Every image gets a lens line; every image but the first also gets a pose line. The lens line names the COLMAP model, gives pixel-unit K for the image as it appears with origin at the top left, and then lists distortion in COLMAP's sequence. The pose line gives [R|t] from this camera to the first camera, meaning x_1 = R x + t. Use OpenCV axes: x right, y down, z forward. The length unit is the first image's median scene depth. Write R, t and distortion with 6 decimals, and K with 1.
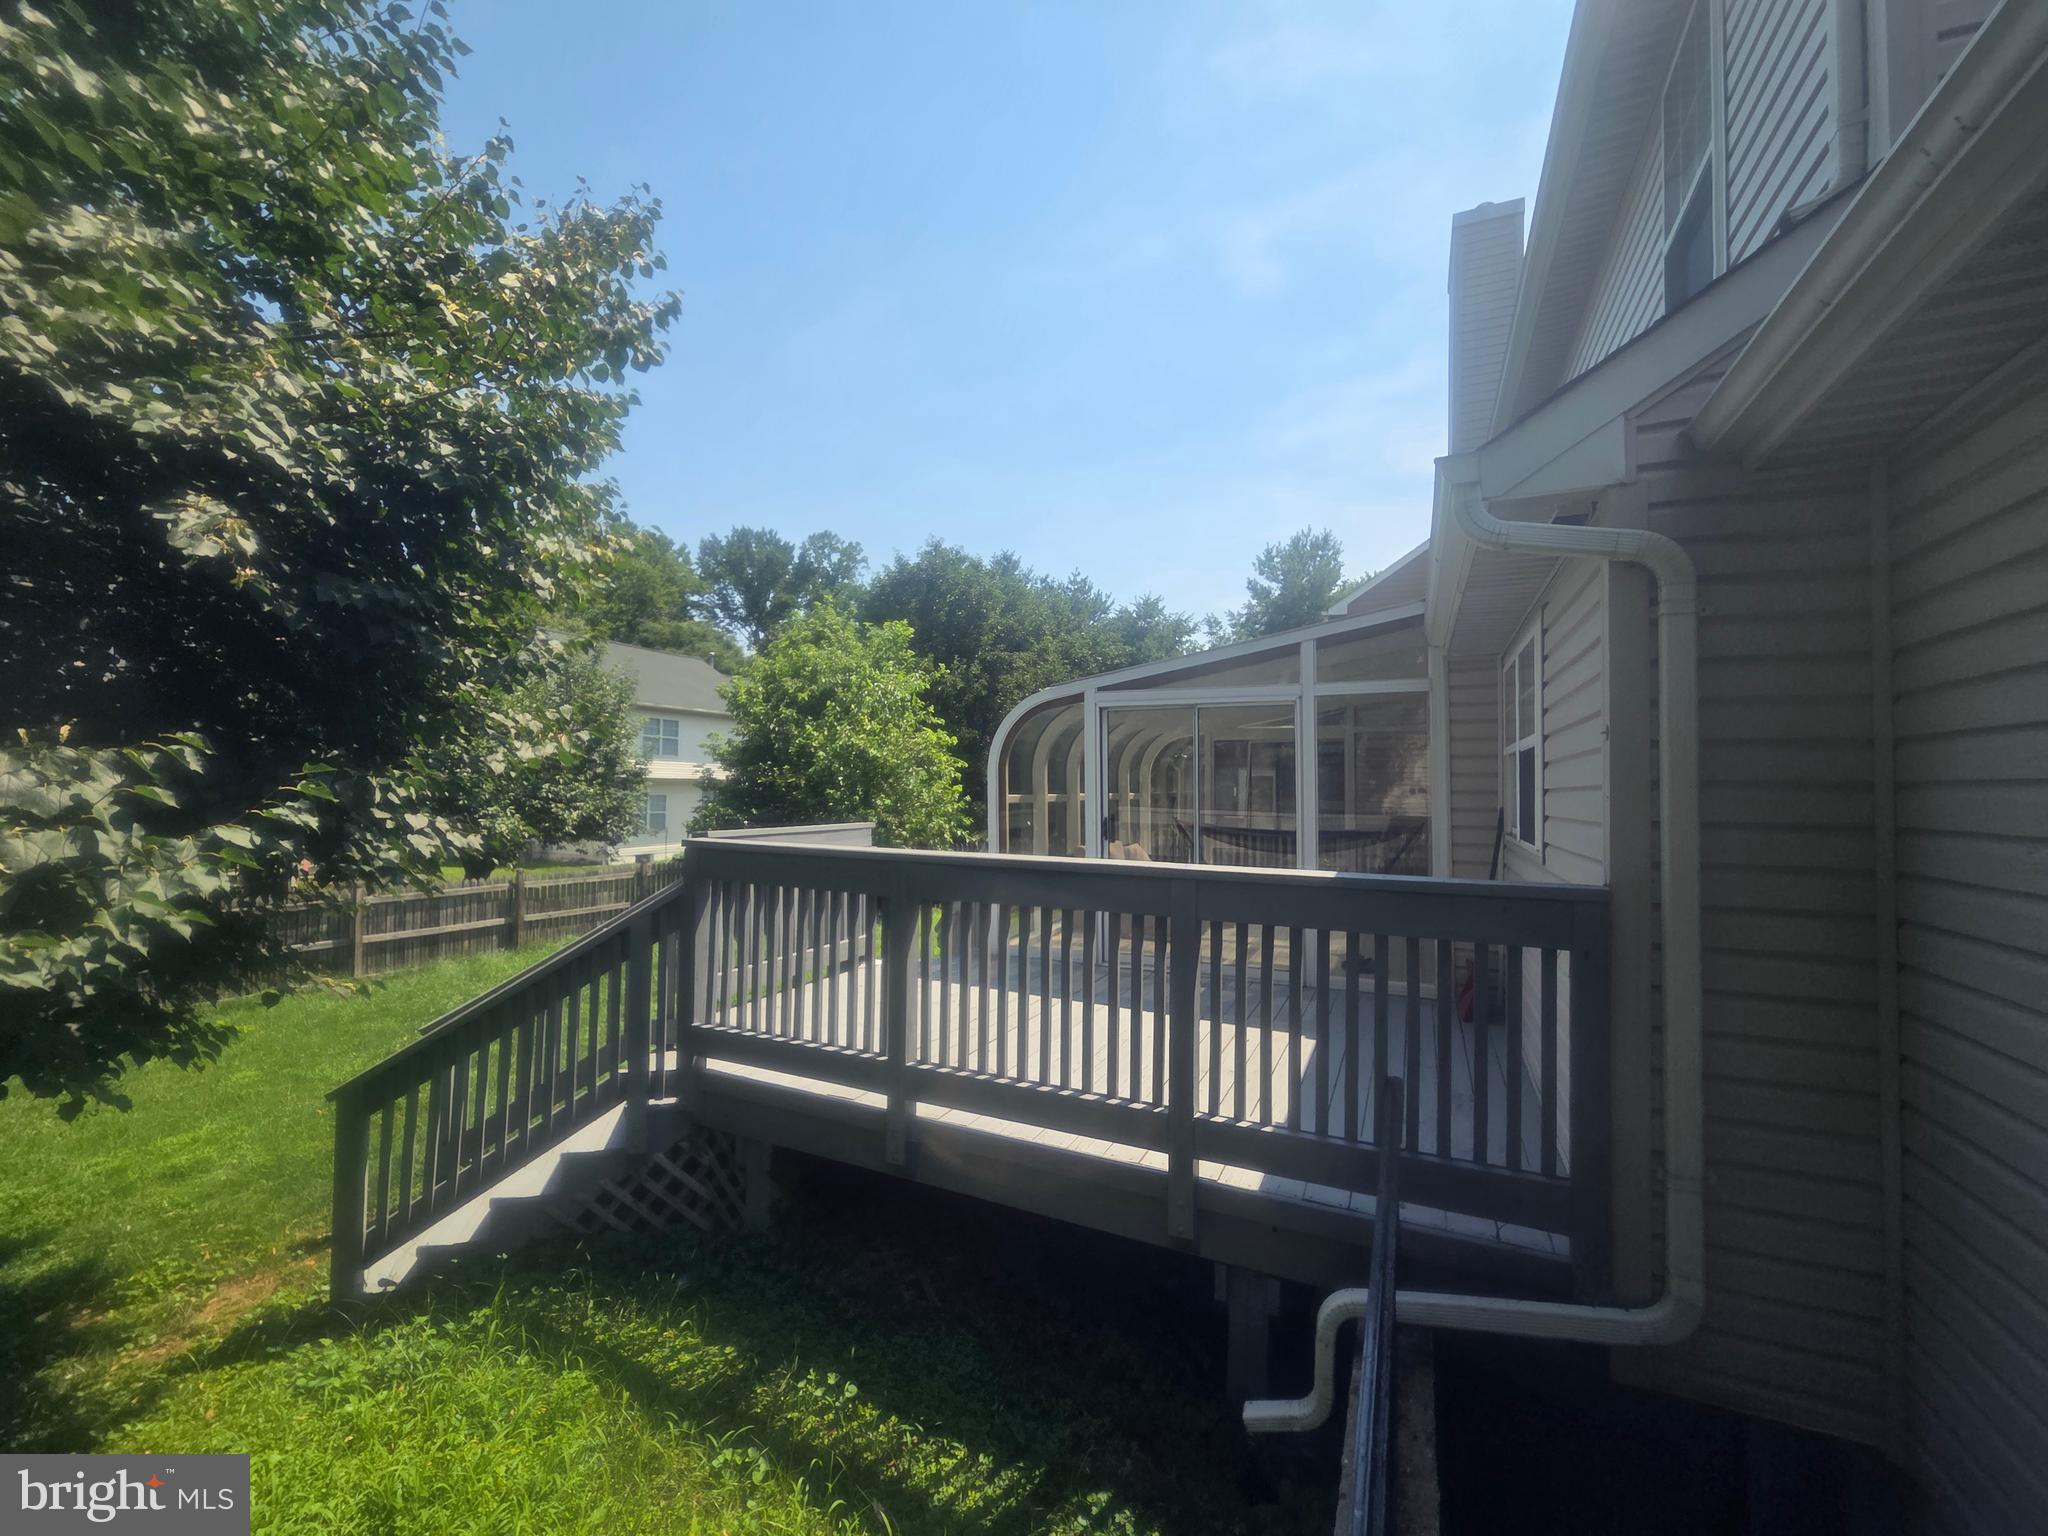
lens RADIAL K [[839.2, 0, 1019.6], [0, 839.2, 766.2], [0, 0, 1]] dist [0.008121, -0.002727]
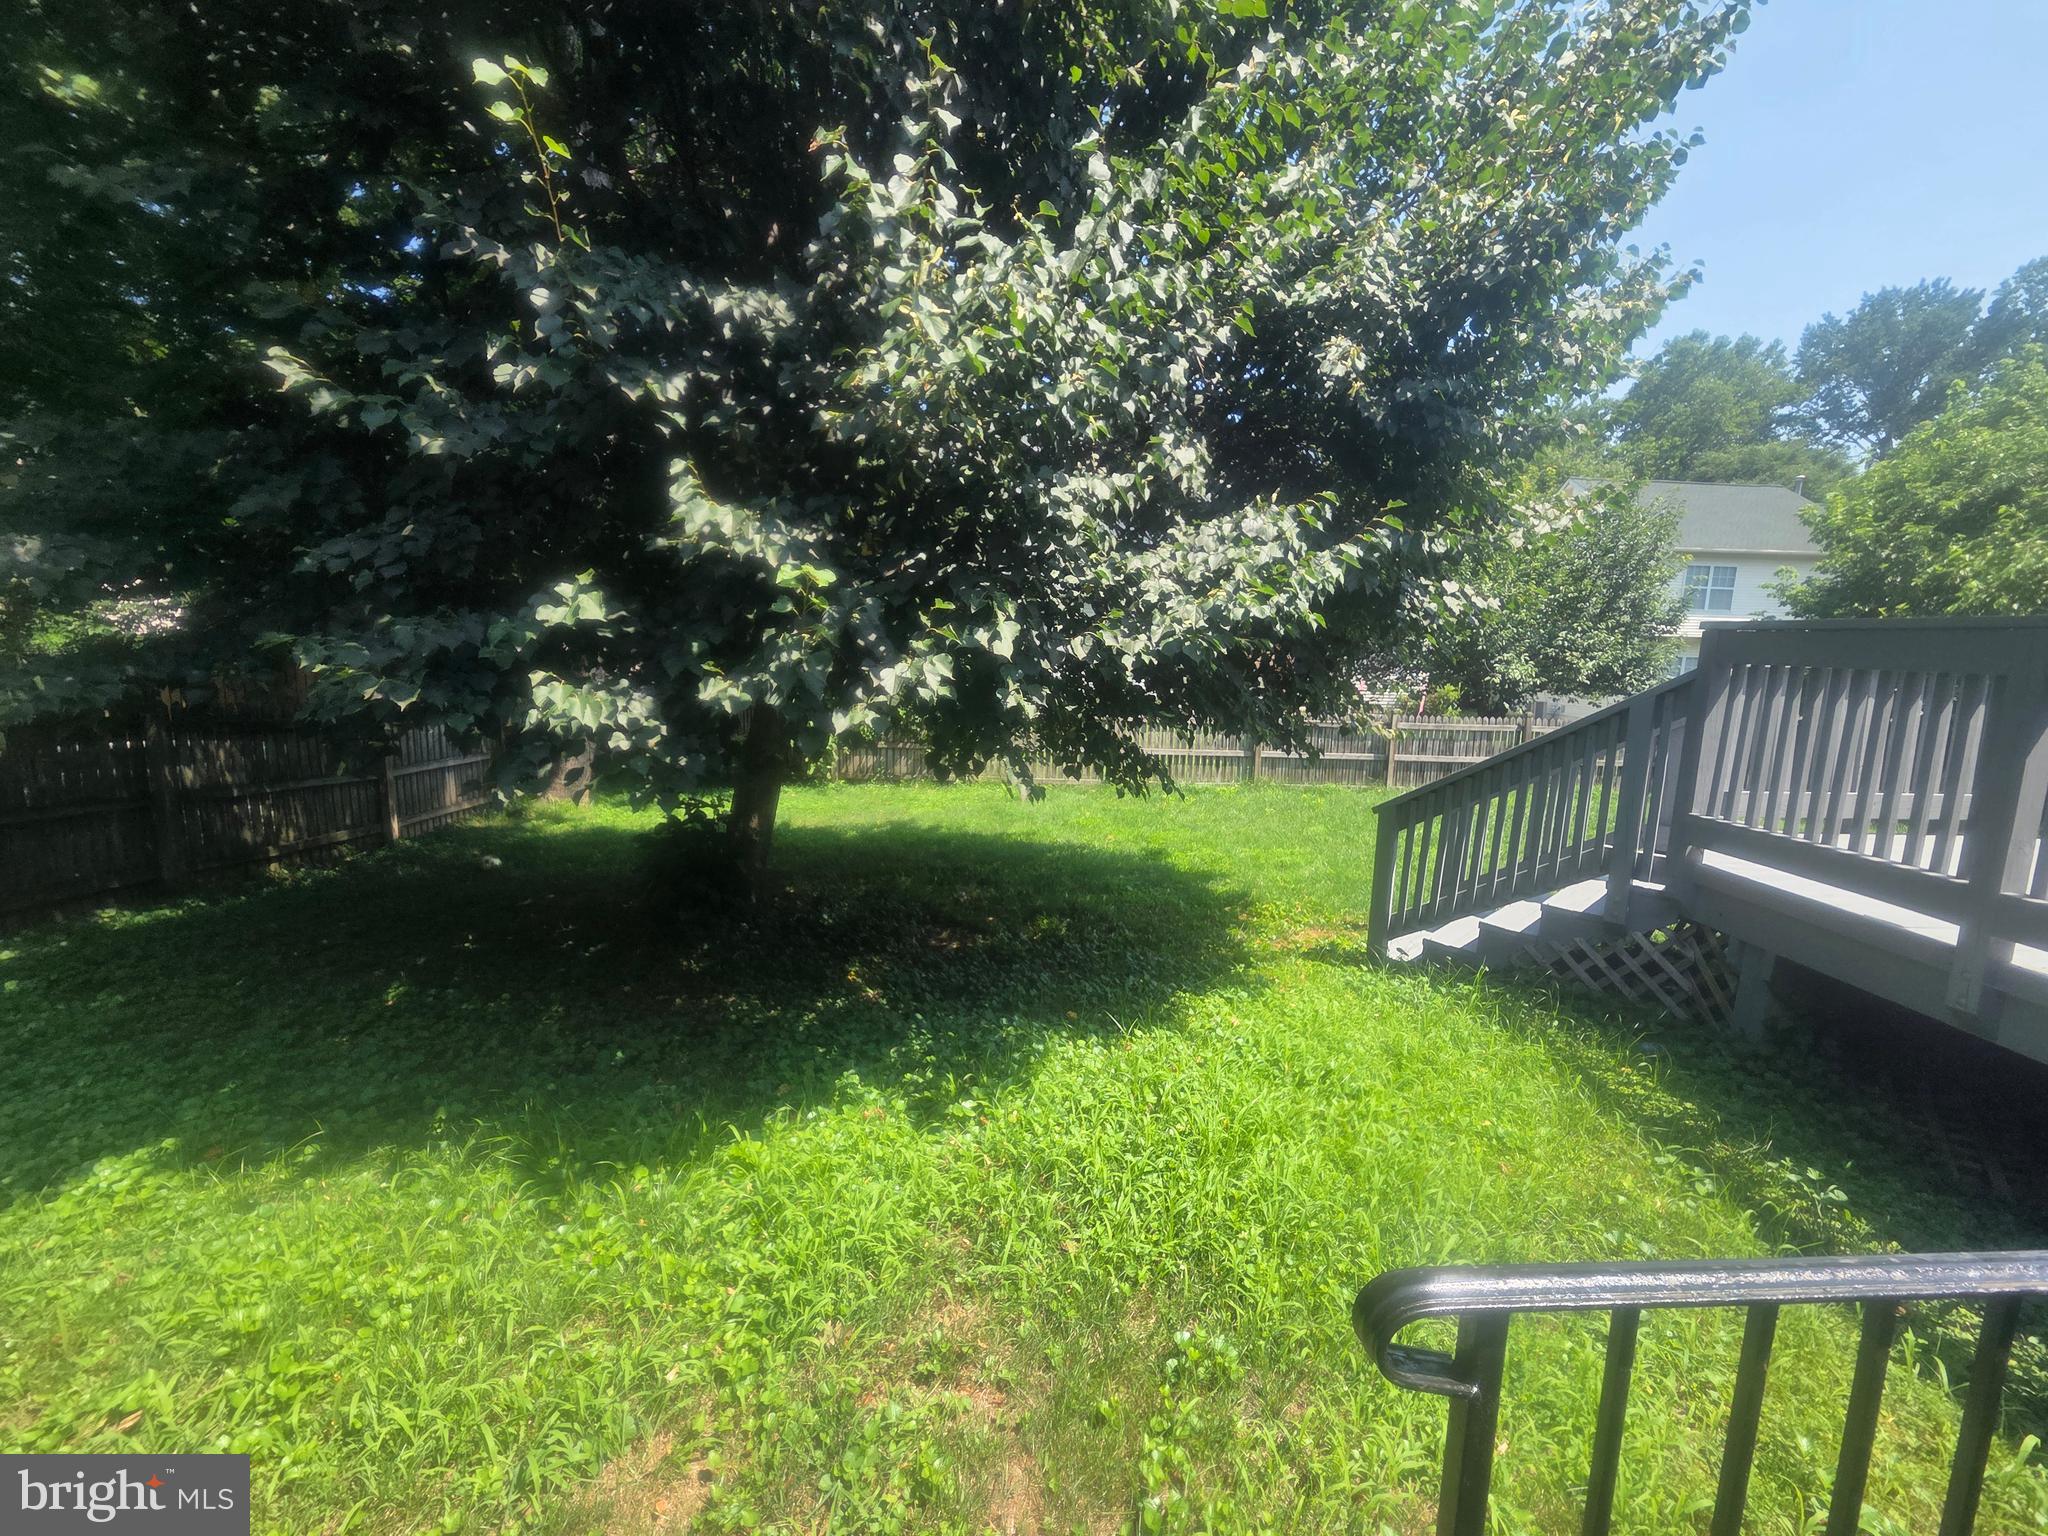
lens RADIAL K [[839.2, 0, 1024.7], [0, 839.2, 766.0], [0, 0, 1]] dist [0.008121, -0.002727]
pose [[0.472448, 0.131962, -0.871423, 0.099834], [0.002457, 0.988526, 0.151028, 0.117006], [0.881355, -0.073494, 0.466703, -0.142518]]
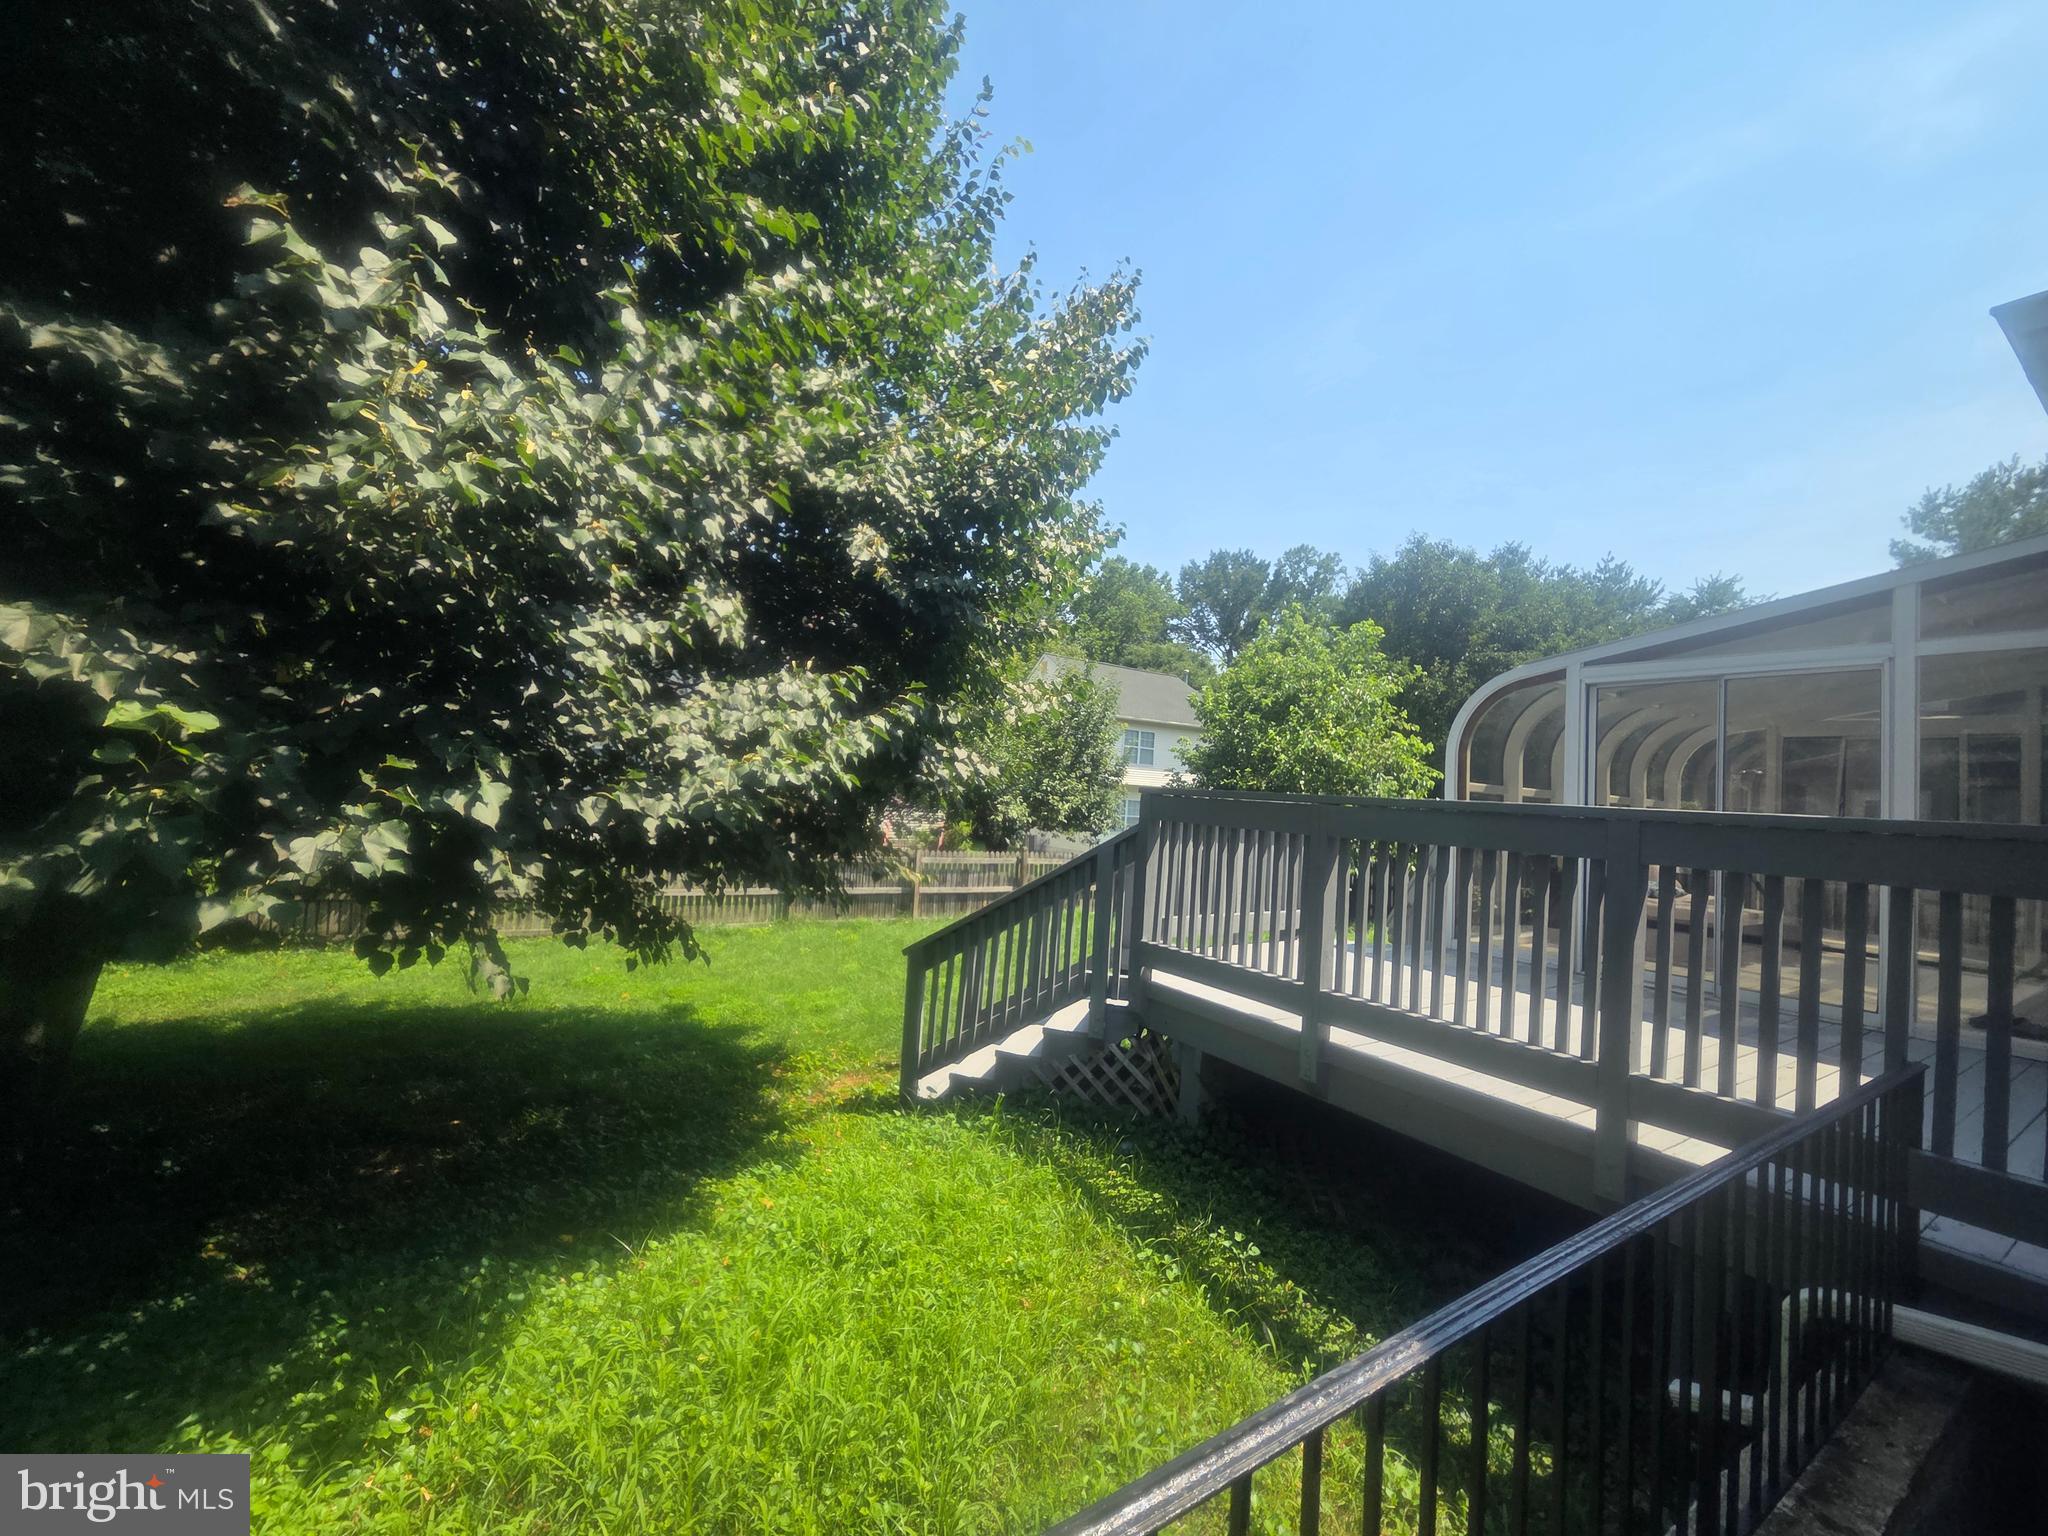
lens RADIAL K [[839.2, 0, 1020.5], [0, 839.2, 766.8], [0, 0, 1]] dist [0.008121, -0.002727]
pose [[0.854604, 0.023911, -0.518729, 0.088174], [-0.035625, 0.999285, -0.012631, 0.091745], [0.518057, 0.029274, 0.854845, -0.134413]]
